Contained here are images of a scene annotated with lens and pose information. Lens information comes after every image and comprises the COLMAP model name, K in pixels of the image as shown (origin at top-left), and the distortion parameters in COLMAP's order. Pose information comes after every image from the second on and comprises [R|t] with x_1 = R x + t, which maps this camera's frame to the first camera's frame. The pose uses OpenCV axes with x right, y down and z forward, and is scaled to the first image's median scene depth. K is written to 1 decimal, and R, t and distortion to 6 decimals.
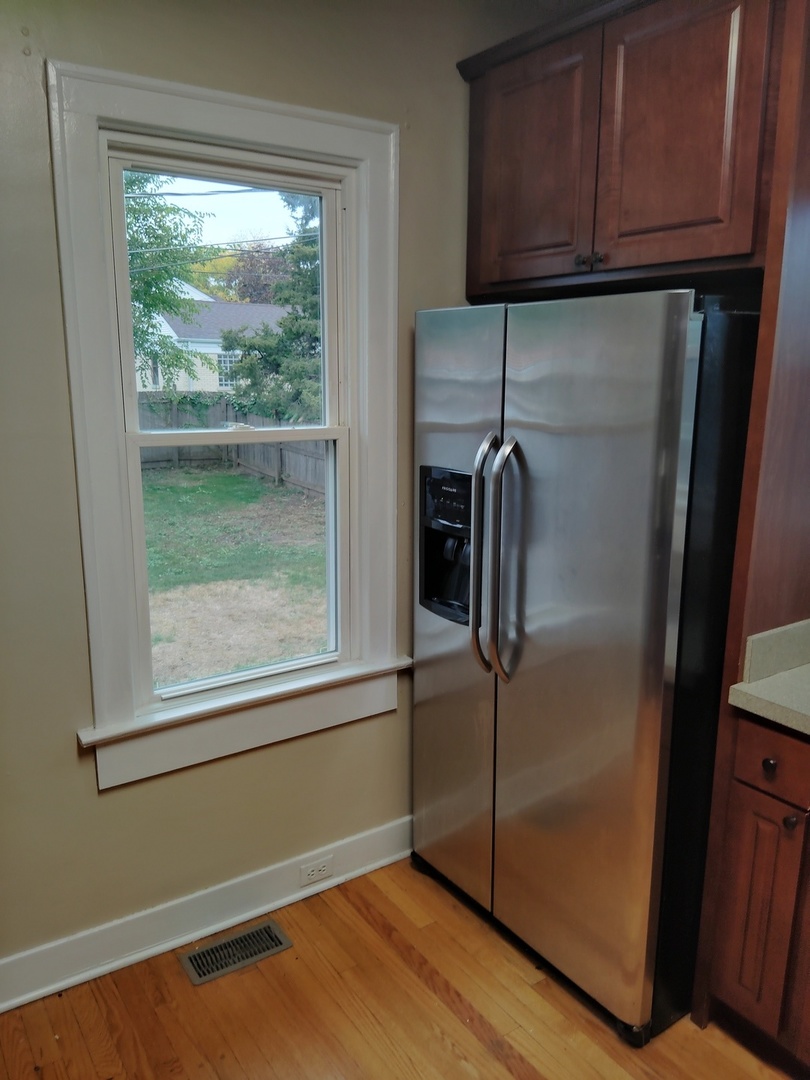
lens RADIAL K [[816.8, 0, 407.2], [0, 816.8, 536.3], [0, 0, 1]] dist [0.062975, -0.119040]
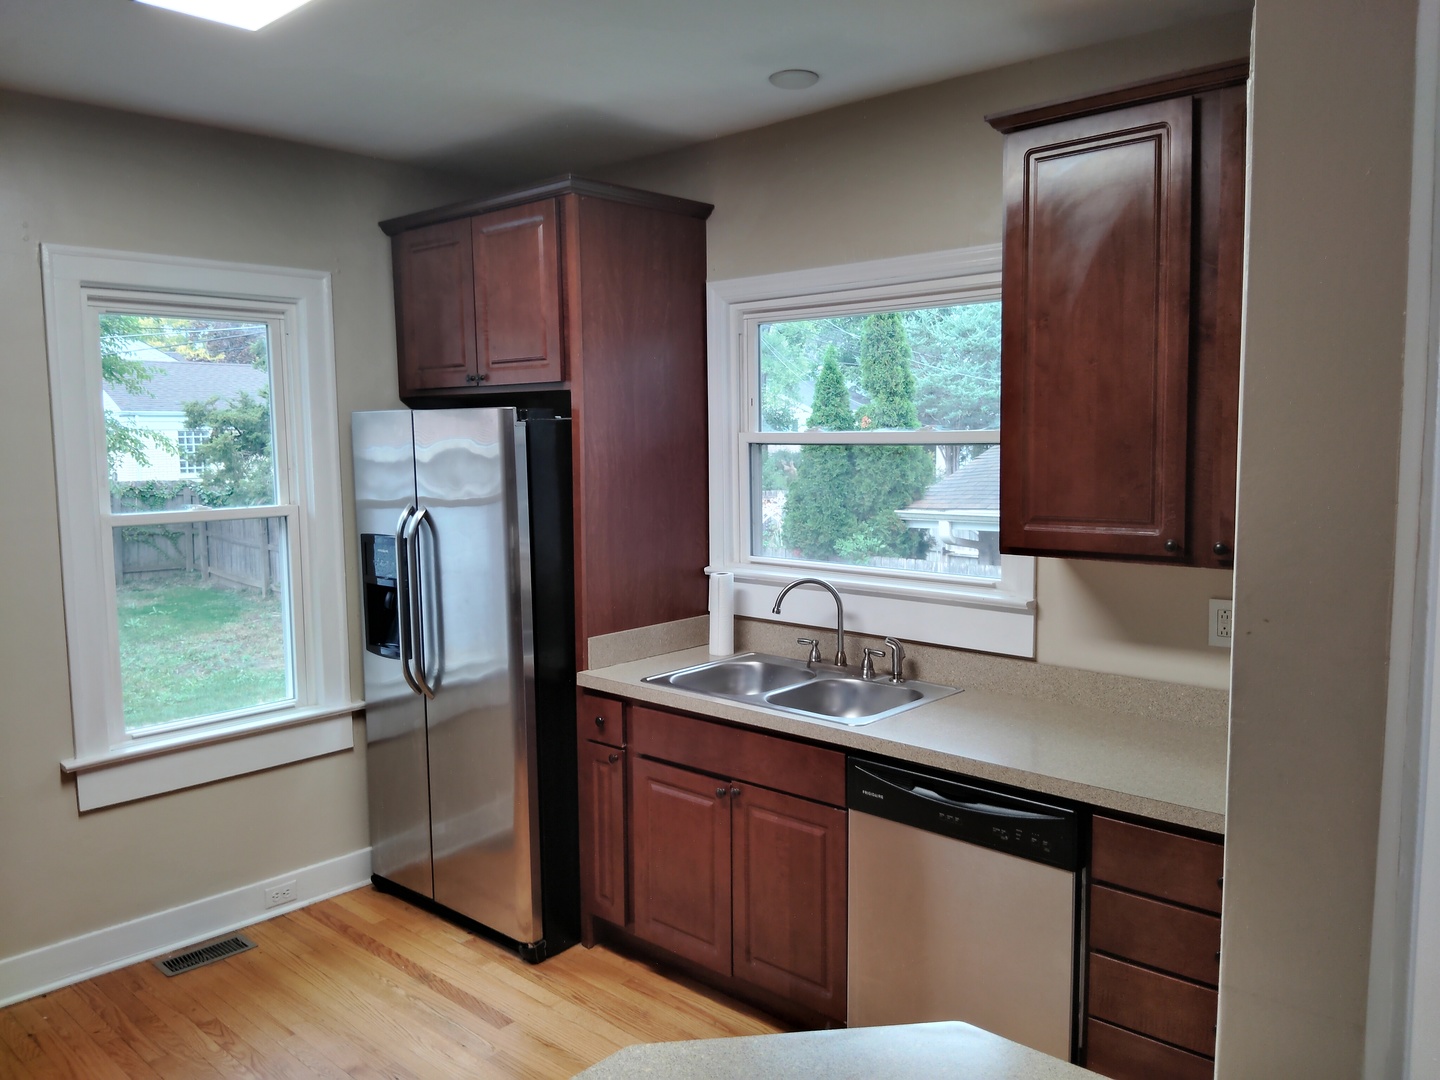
lens RADIAL K [[1089.0, 0, 719.8], [0, 1089.0, 531.8], [0, 0, 1]] dist [0.062975, -0.119040]
pose [[0.972305, -0.041774, 0.229951, 0.168336], [0.068354, 0.991704, -0.108864, 0.130290], [-0.223496, 0.121568, 0.967094, -0.736912]]
